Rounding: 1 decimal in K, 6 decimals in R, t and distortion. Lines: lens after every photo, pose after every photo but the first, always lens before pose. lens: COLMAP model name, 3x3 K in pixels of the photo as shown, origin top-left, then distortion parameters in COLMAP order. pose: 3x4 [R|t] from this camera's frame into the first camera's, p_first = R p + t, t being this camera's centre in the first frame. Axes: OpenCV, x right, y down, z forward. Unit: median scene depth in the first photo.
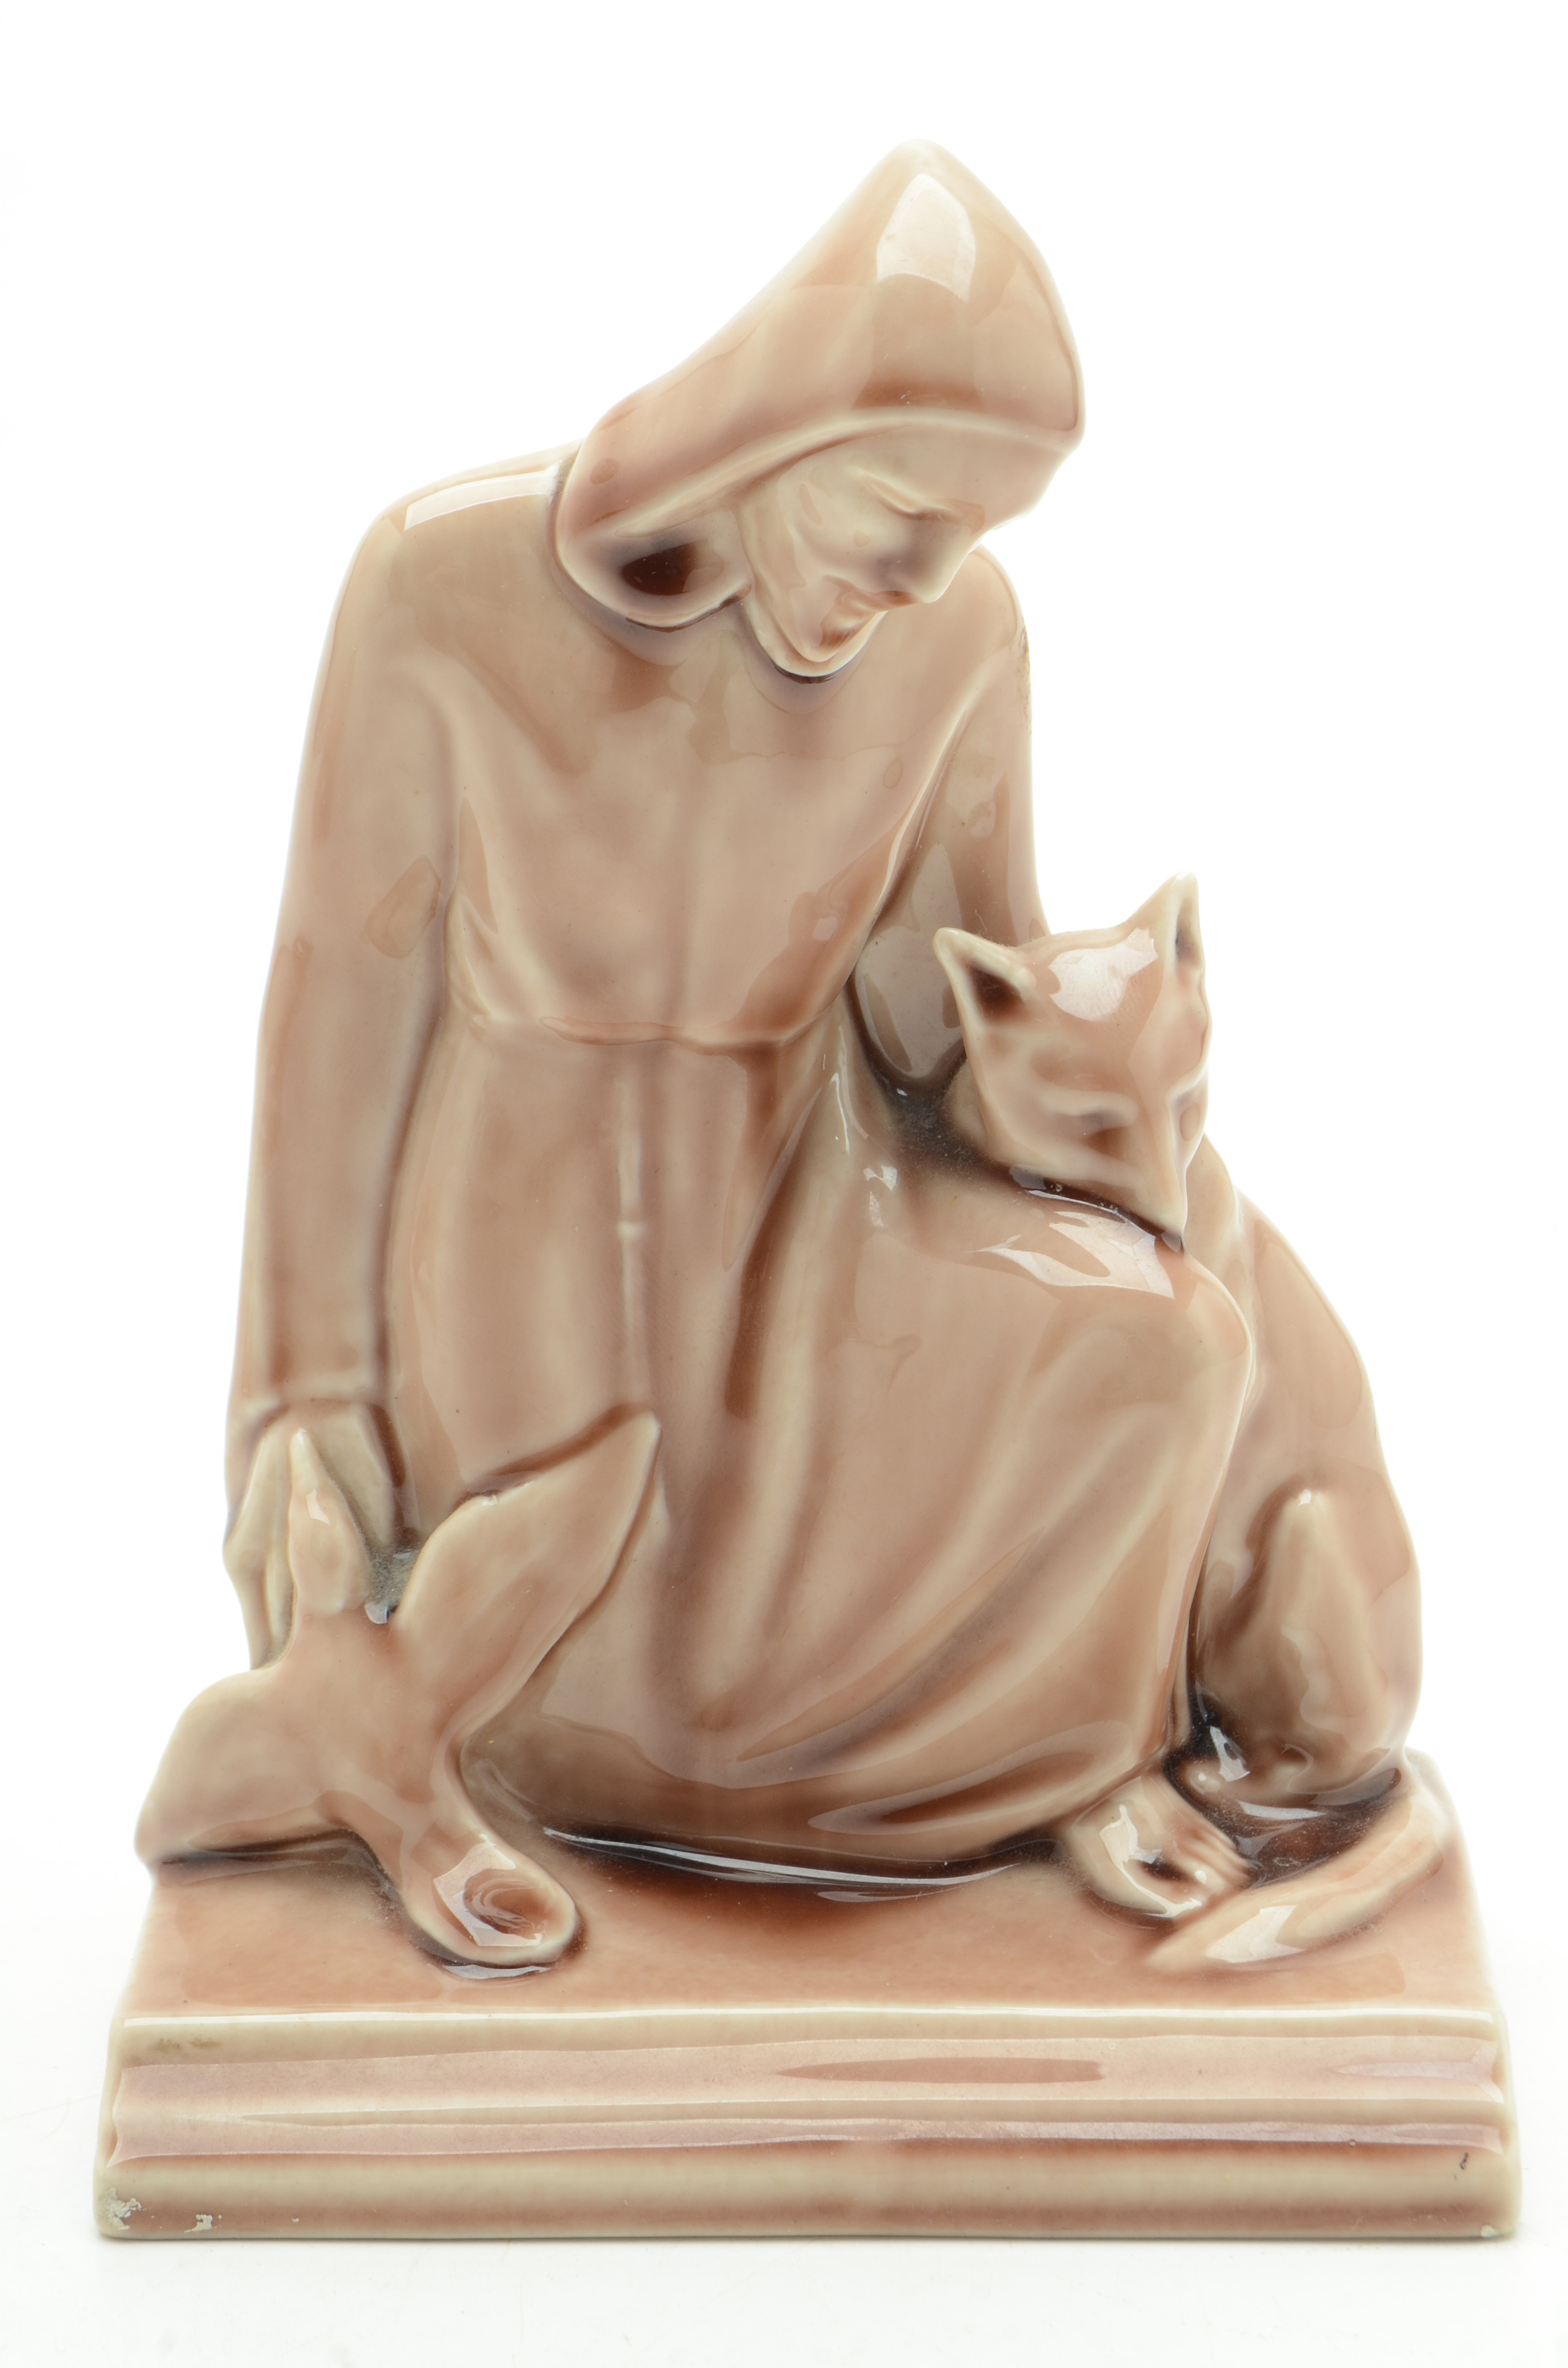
lens RADIAL K [[5078.7, 0, 793.6], [0, 5078.7, 1192.6], [0, 0, 1]] dist [-0.019462, 0.000000]
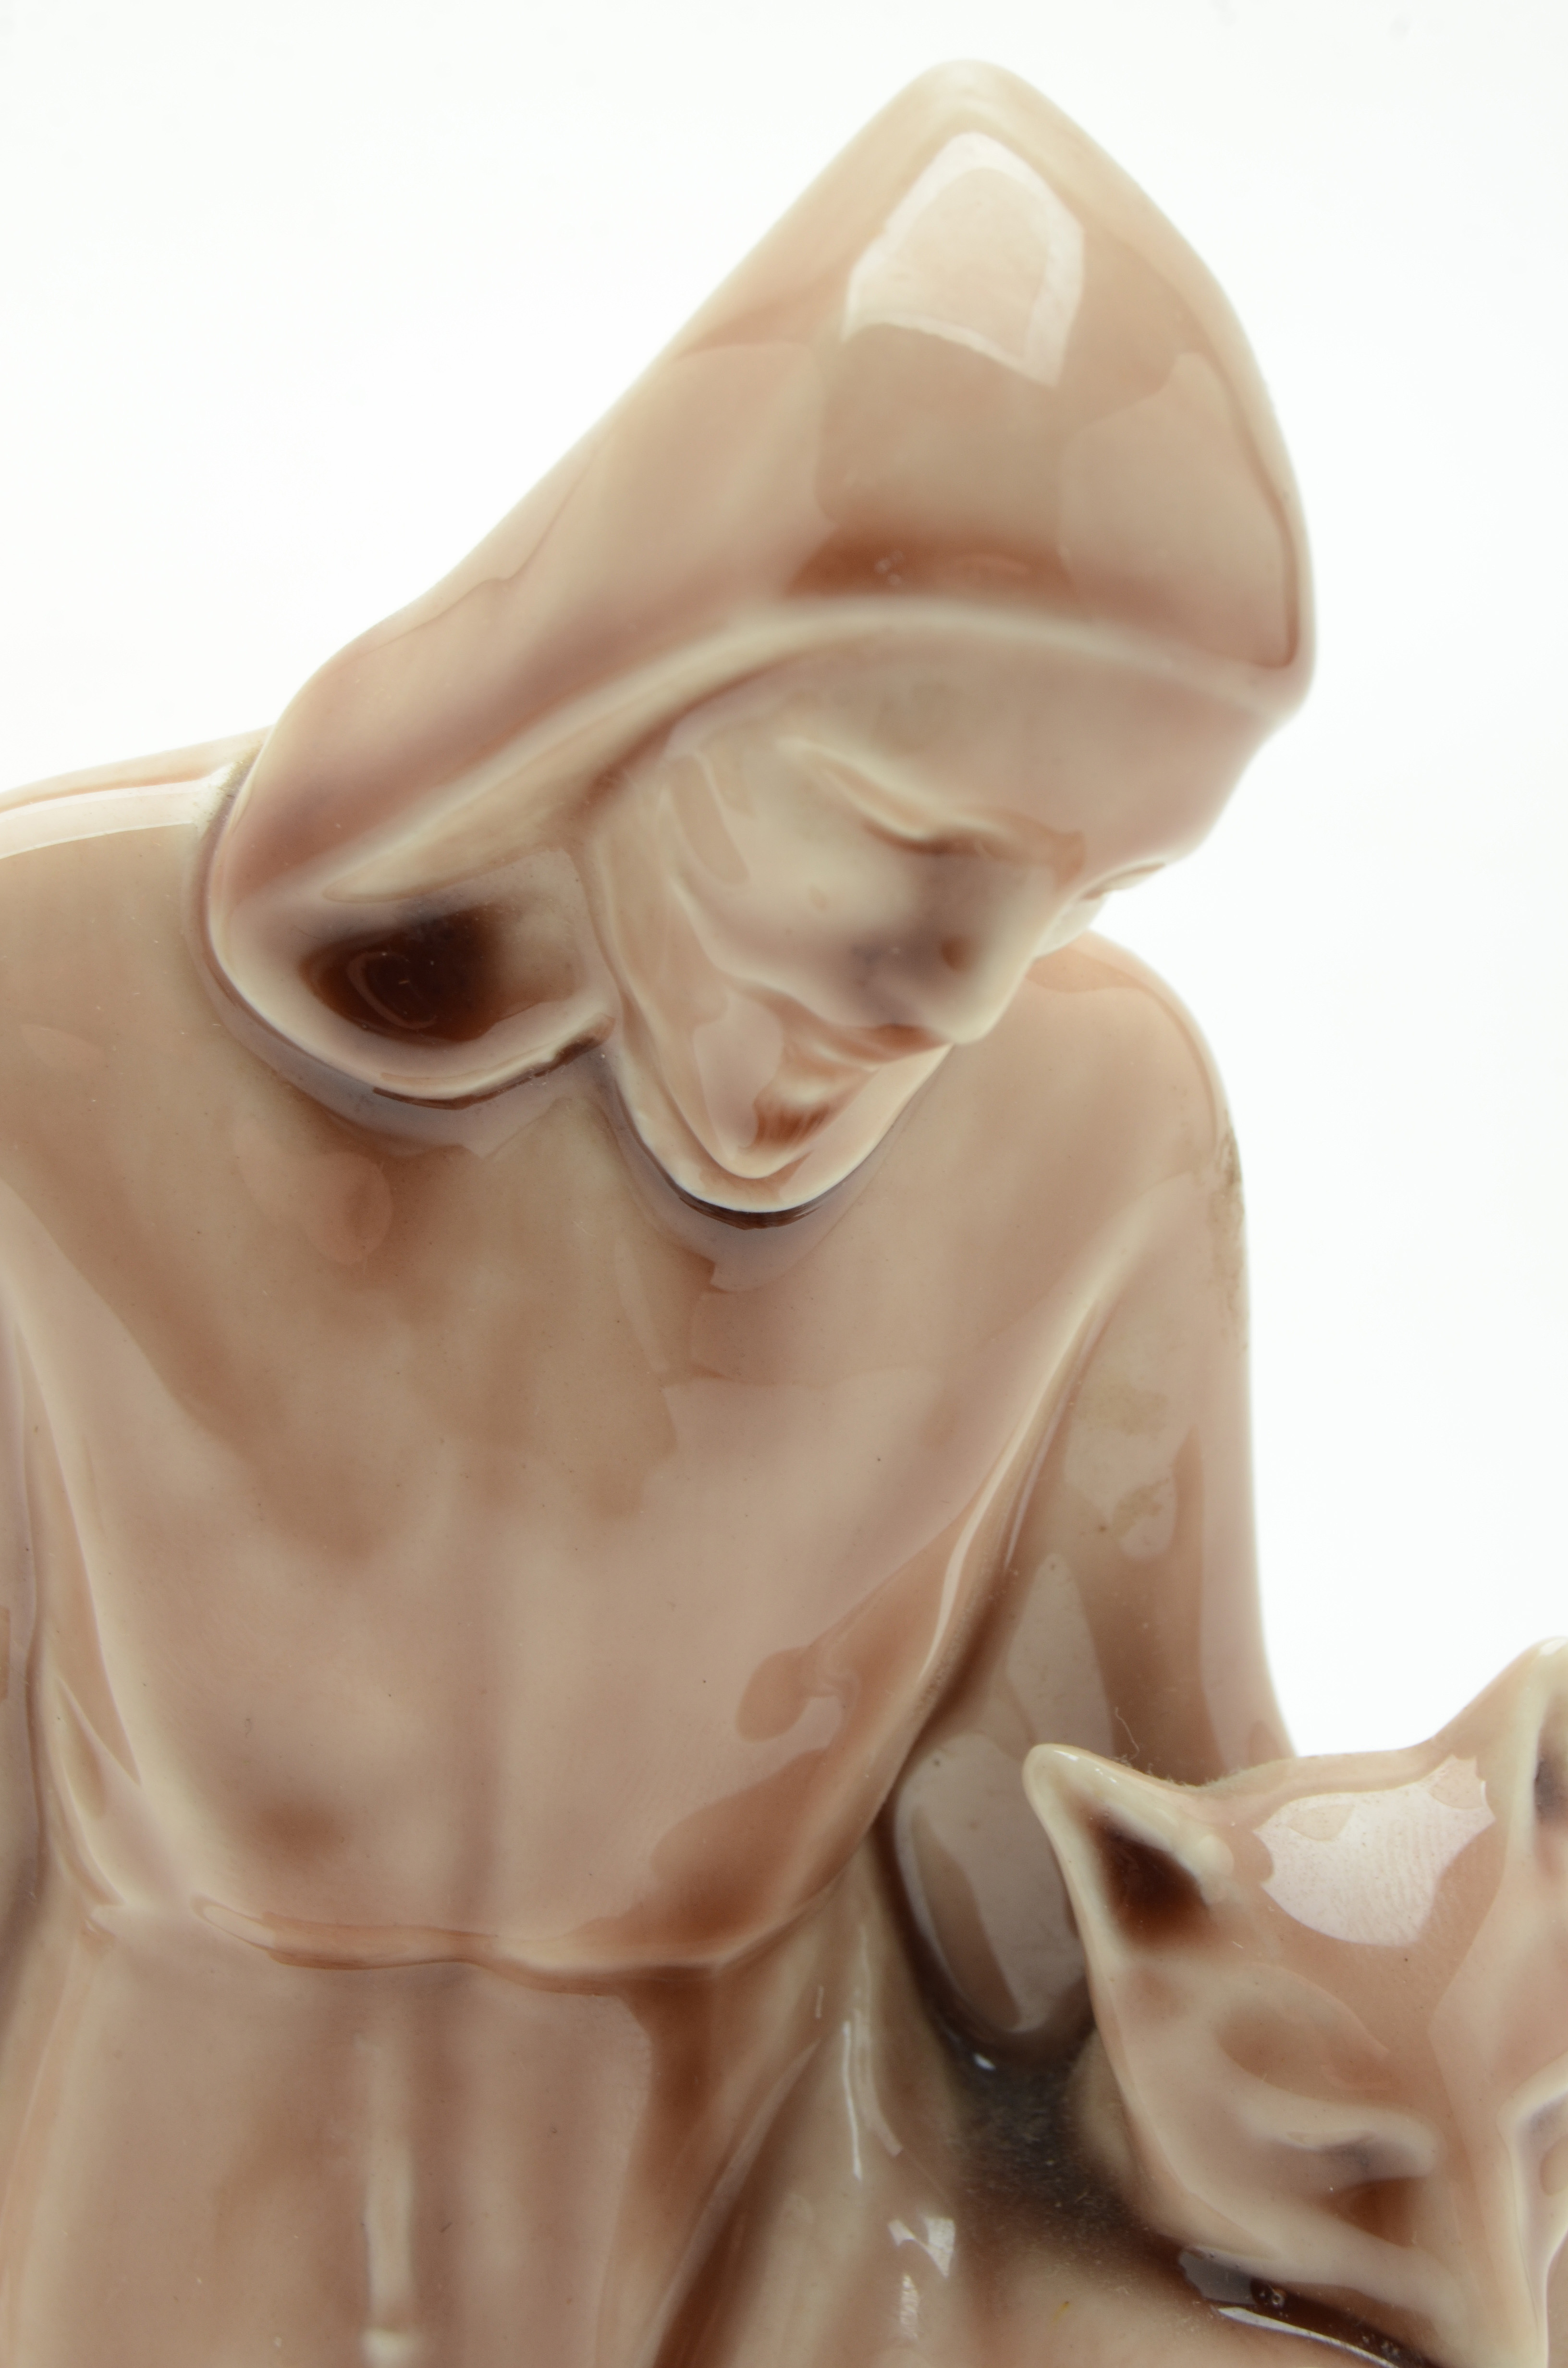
lens RADIAL K [[5189.2, 0, 780.7], [0, 5189.2, 1162.8], [0, 0, 1]] dist [-0.028232, 0.000000]
pose [[0.994674, 0.018938, -0.101321, 0.053056], [-0.032336, 0.990686, -0.132268, -0.040571], [0.097872, 0.134840, 0.986022, 0.501699]]
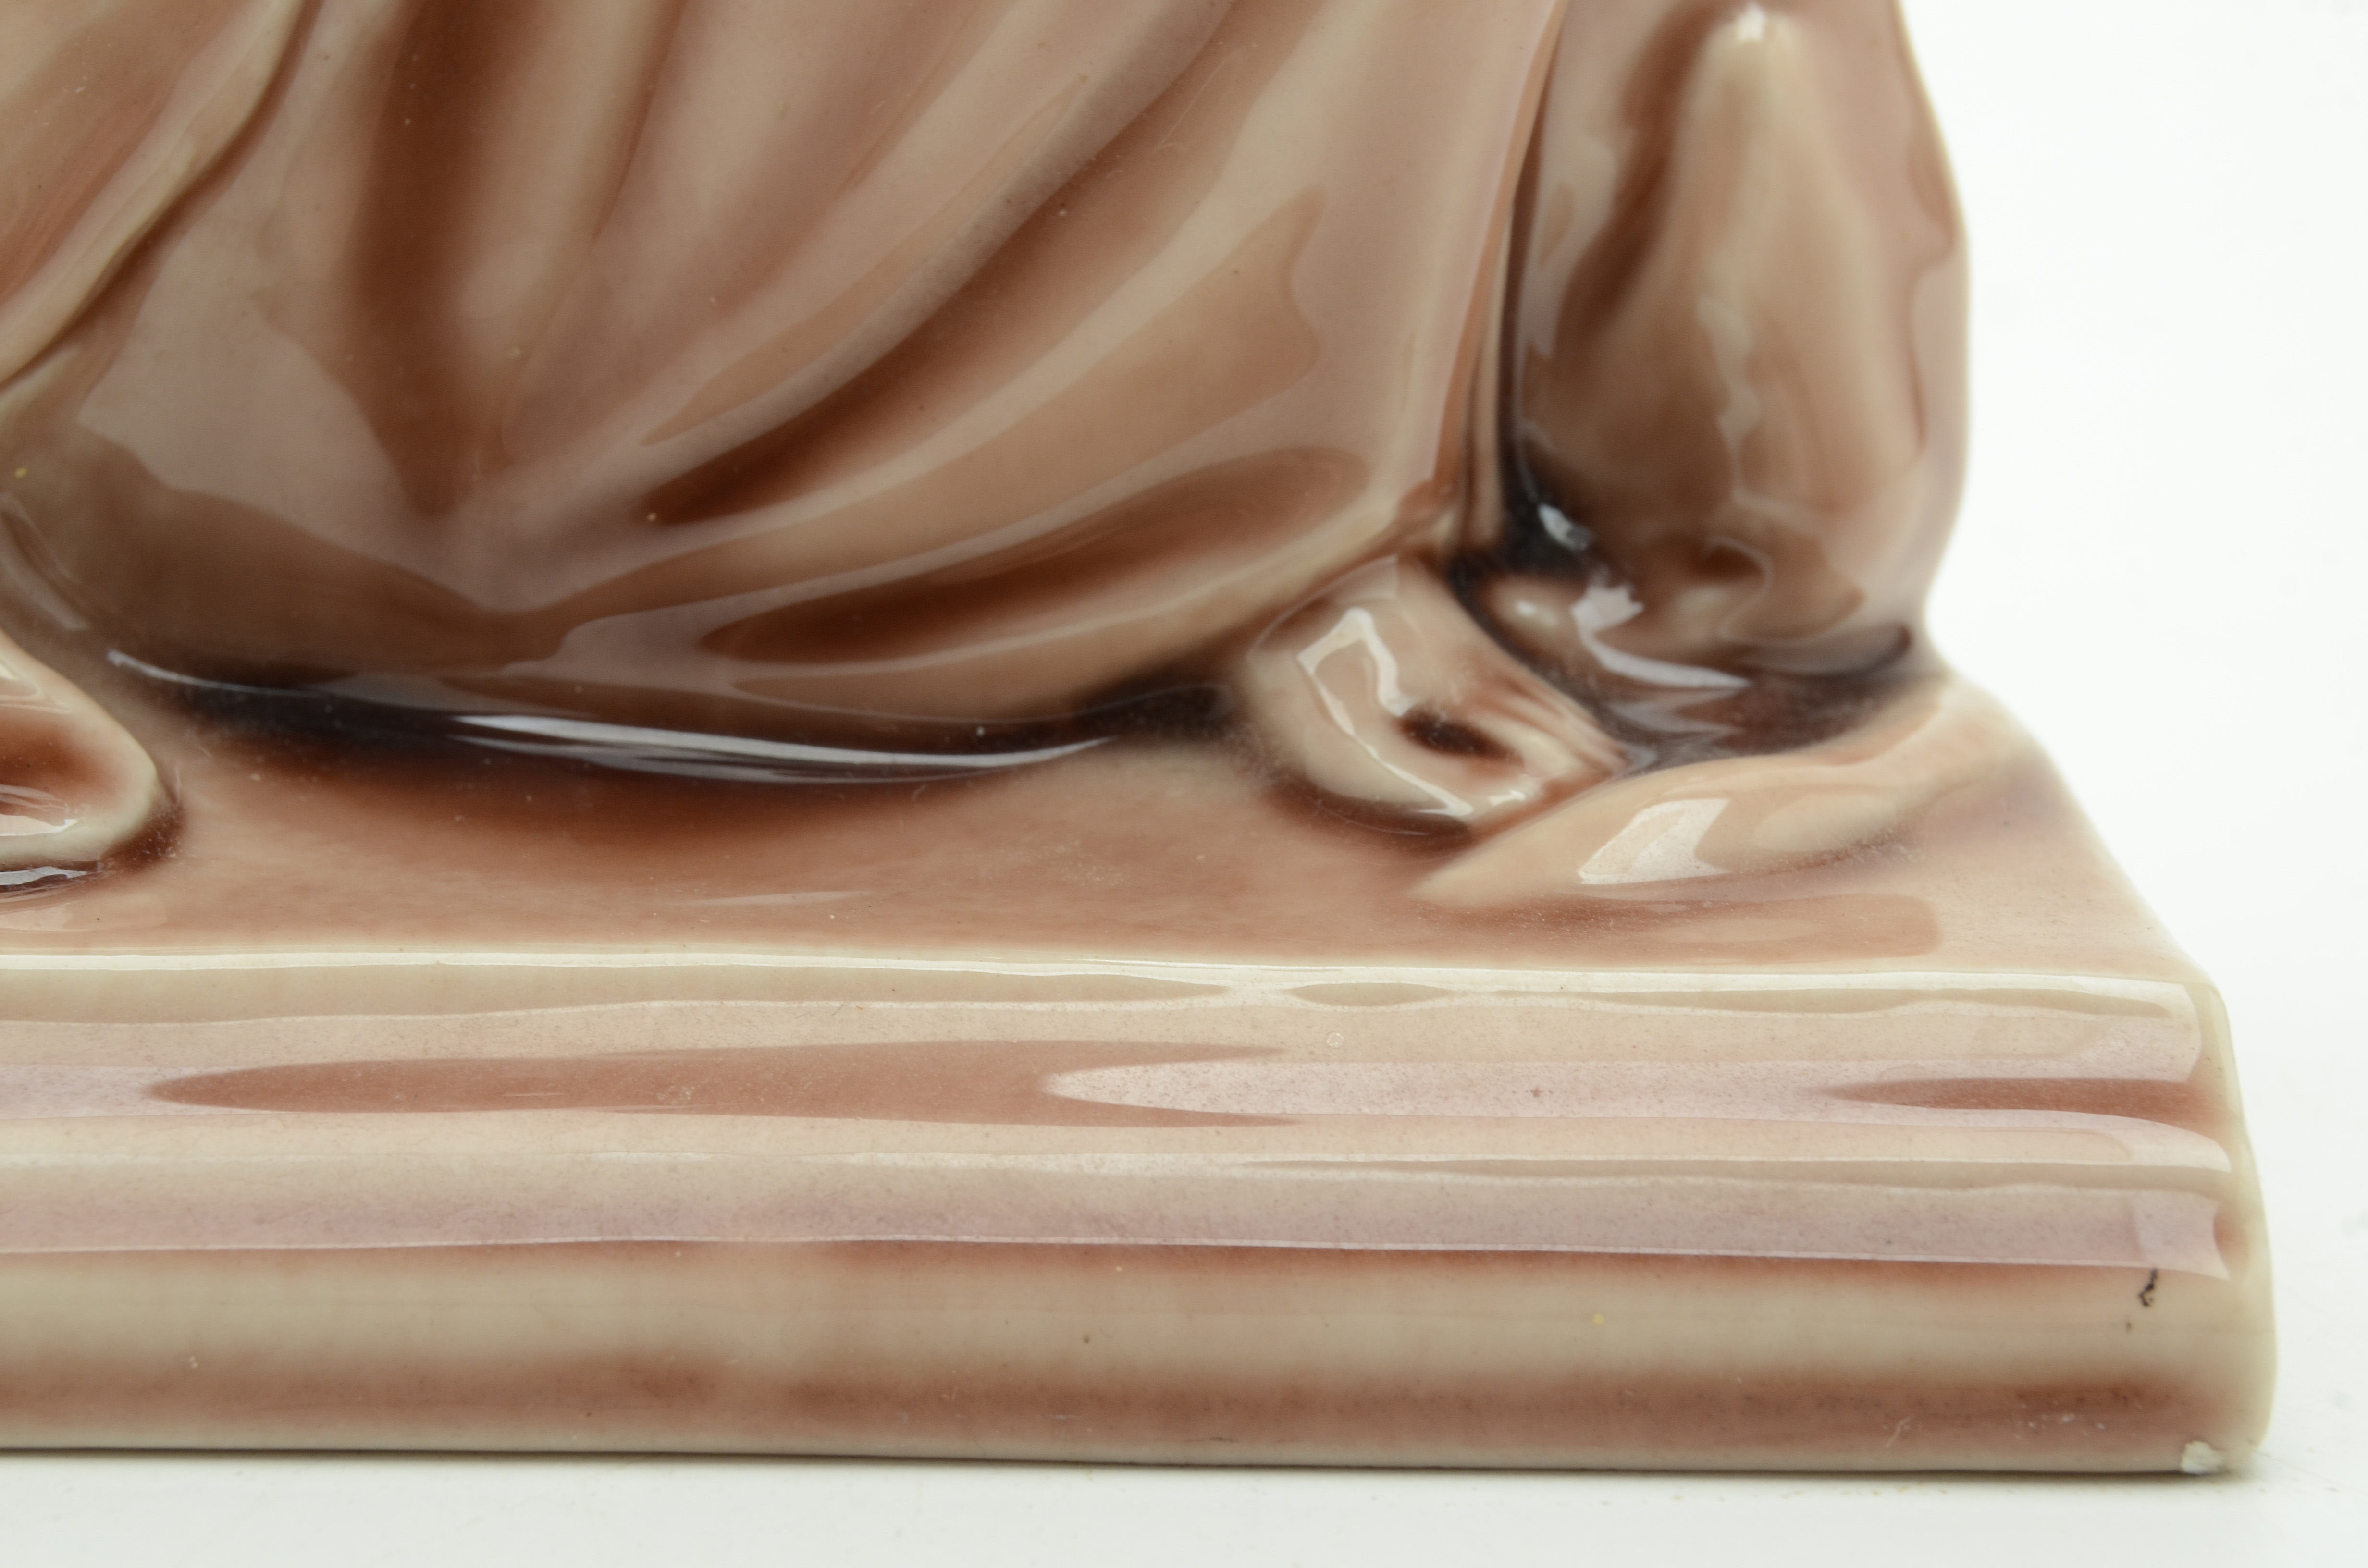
lens RADIAL K [[5189.2, 0, 1233.7], [0, 5189.2, 764.8], [0, 0, 1]] dist [-0.028232, 0.000000]
pose [[0.998379, 0.025960, 0.050646, 0.030012], [-0.023343, 0.998395, -0.051604, 0.163496], [-0.051904, 0.050338, 0.997383, 0.538494]]
